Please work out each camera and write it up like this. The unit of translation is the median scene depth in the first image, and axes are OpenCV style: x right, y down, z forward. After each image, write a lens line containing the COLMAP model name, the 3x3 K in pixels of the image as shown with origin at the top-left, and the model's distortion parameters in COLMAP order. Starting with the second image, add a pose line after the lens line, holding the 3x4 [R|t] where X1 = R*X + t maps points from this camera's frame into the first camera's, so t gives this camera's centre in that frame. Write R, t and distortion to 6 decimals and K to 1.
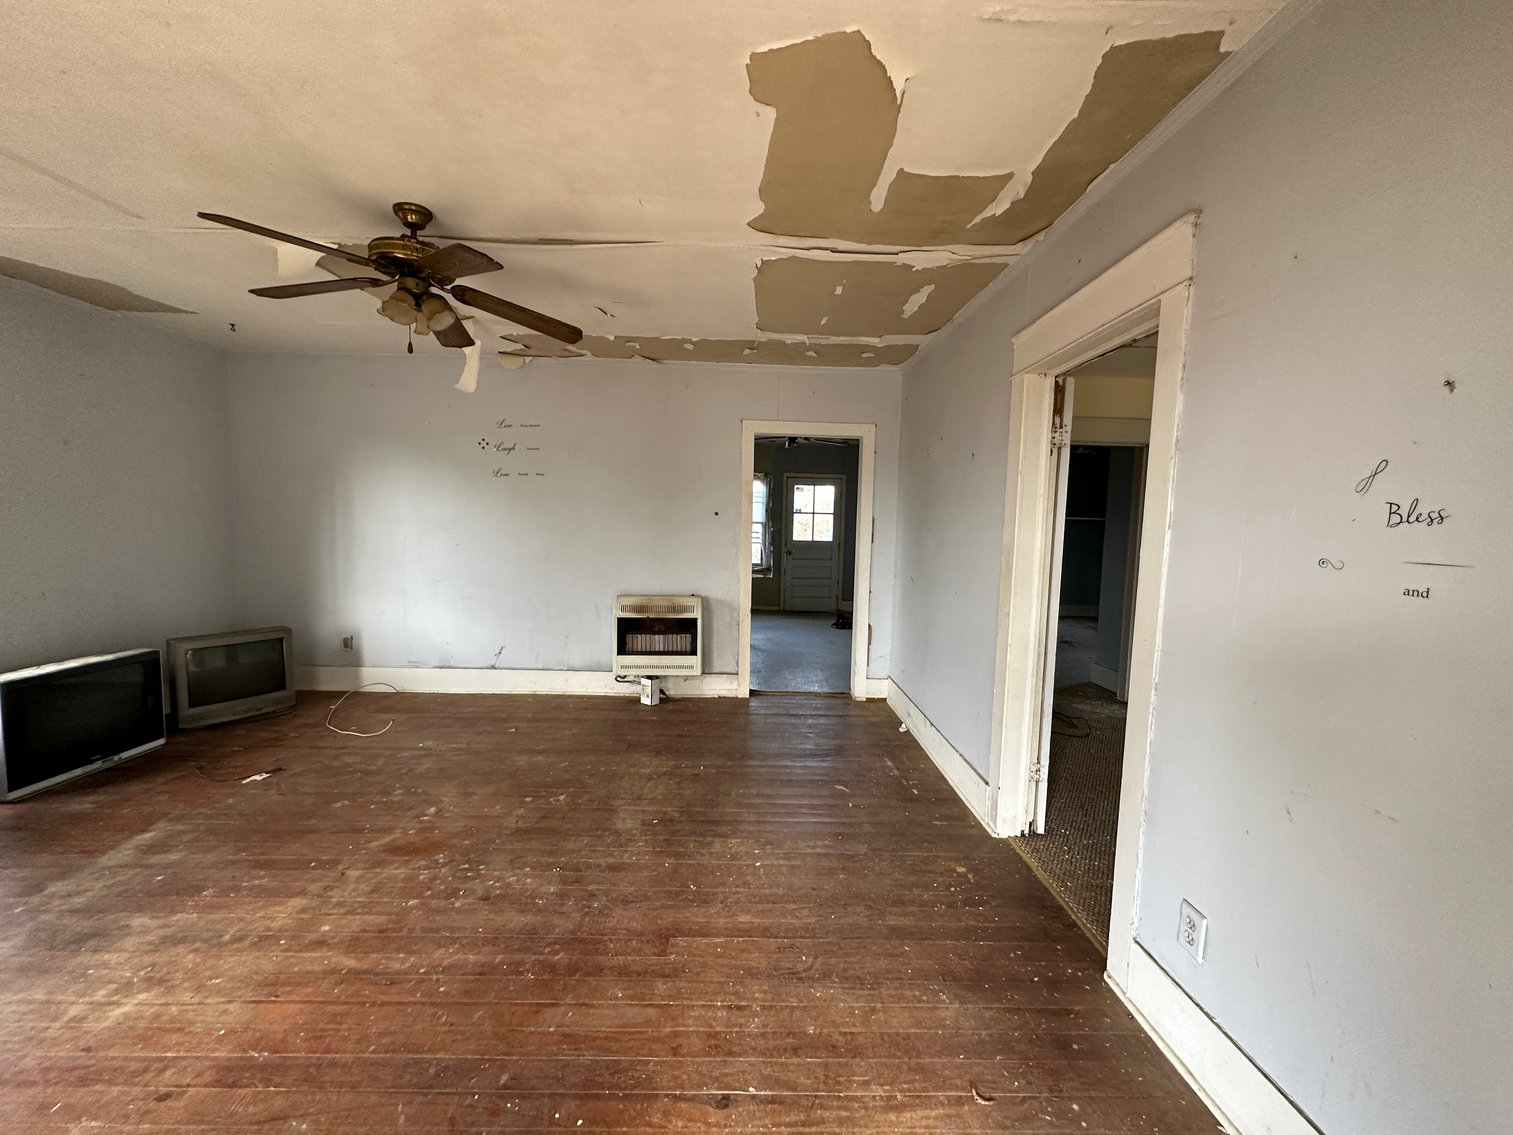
lens RADIAL K [[602.2, 0, 756.5], [0, 602.2, 567.5], [0, 0, 1]] dist [-0.003815, 0.000981]
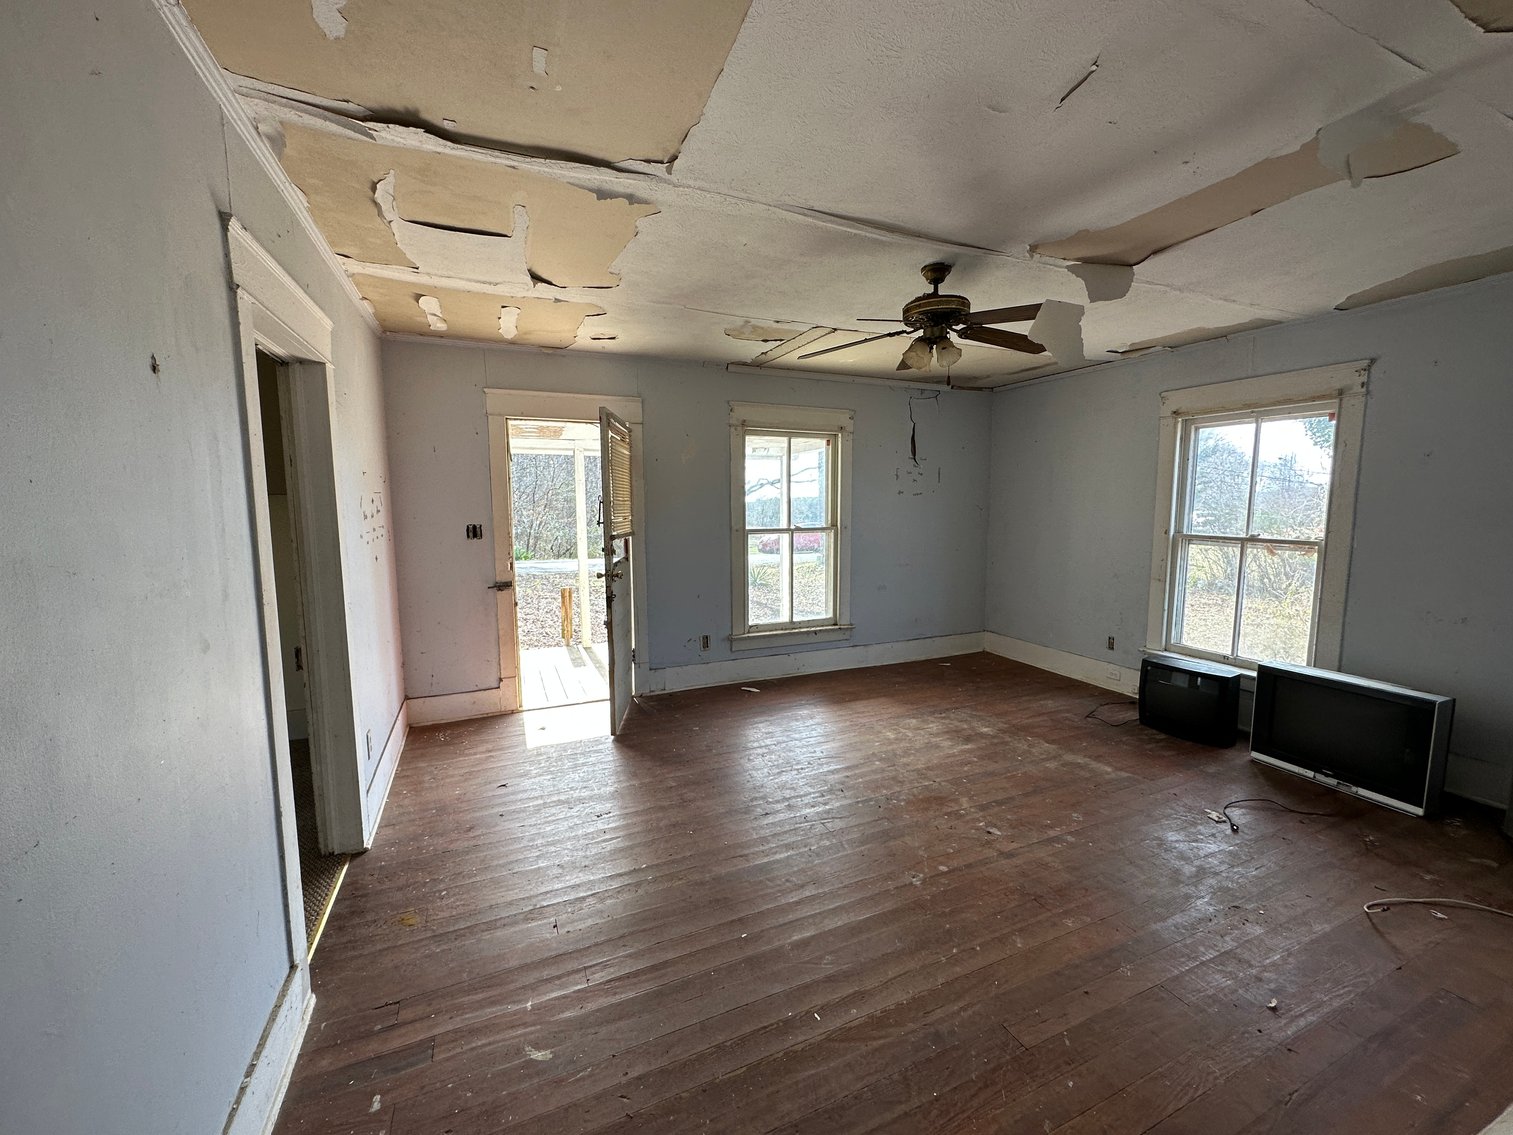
lens RADIAL K [[602.2, 0, 756.5], [0, 602.2, 567.5], [0, 0, 1]] dist [-0.003815, 0.000981]
pose [[-0.923734, 0.020690, -0.382474, 0.142182], [-0.048899, 0.984000, 0.171330, -0.129617], [0.379900, 0.176966, -0.907942, 1.318730]]
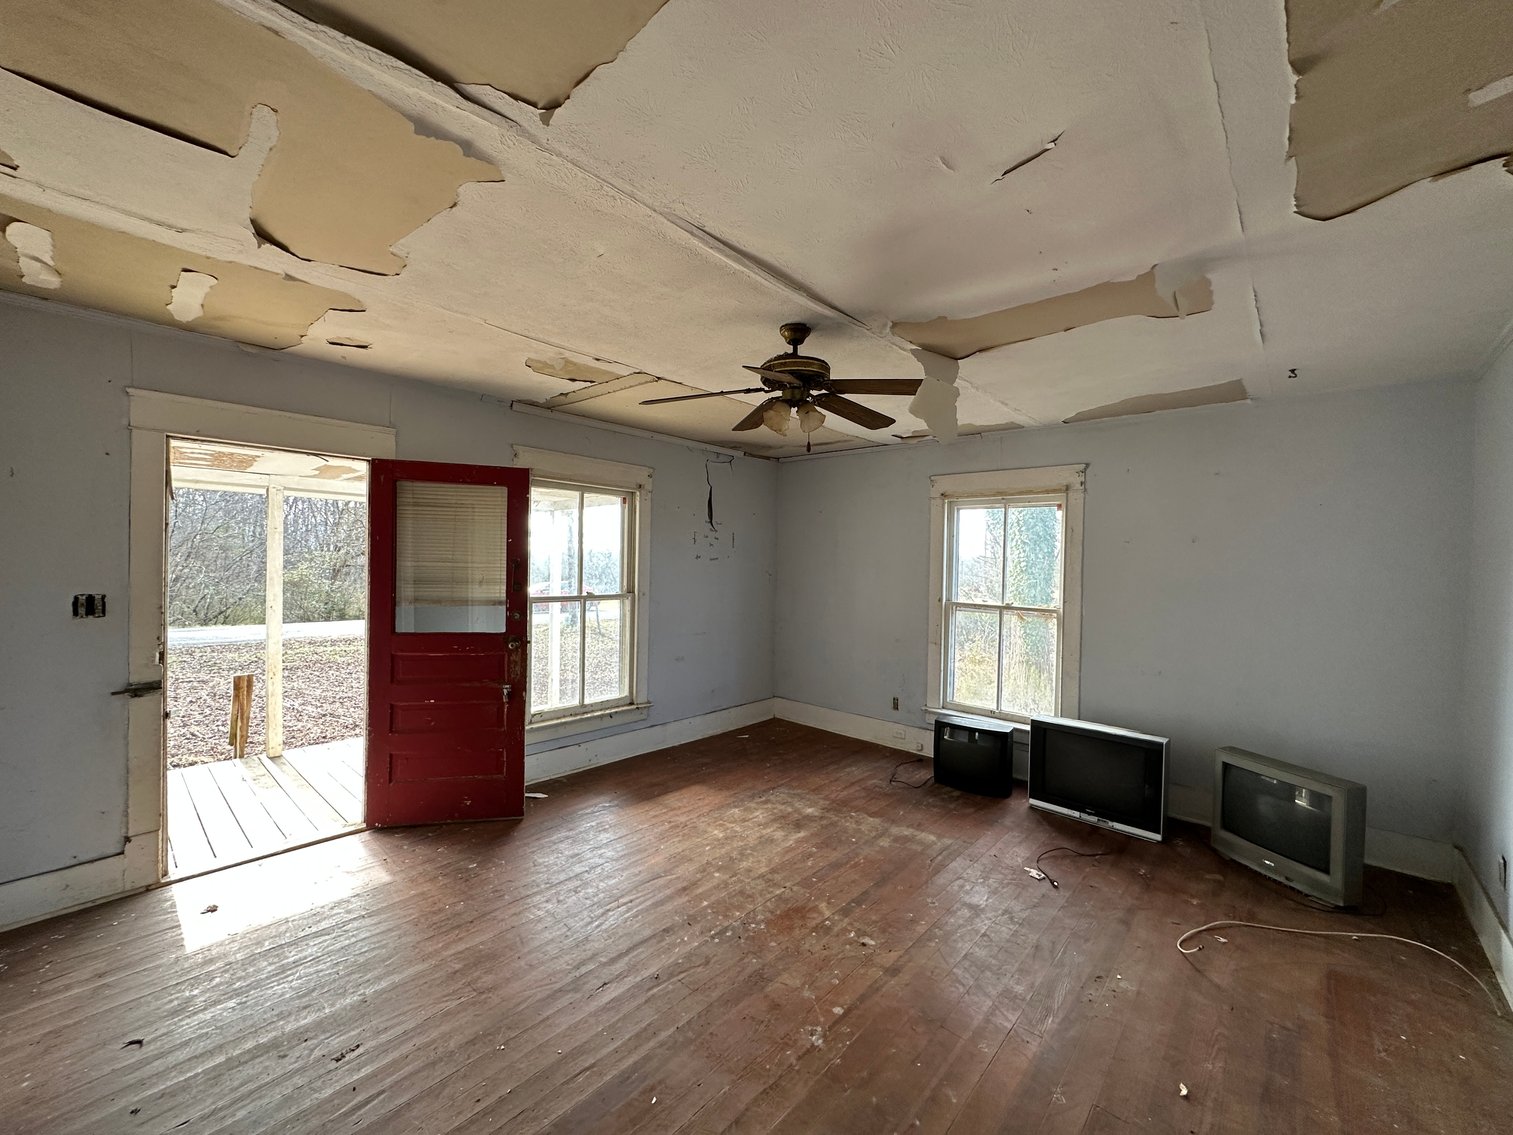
lens RADIAL K [[602.2, 0, 756.5], [0, 602.2, 567.5], [0, 0, 1]] dist [-0.003815, 0.000981]
pose [[-0.682330, -0.030571, -0.730404, 0.180183], [-0.094447, 0.994438, 0.046608, -0.128968], [0.724917, 0.100787, -0.681423, 1.130729]]
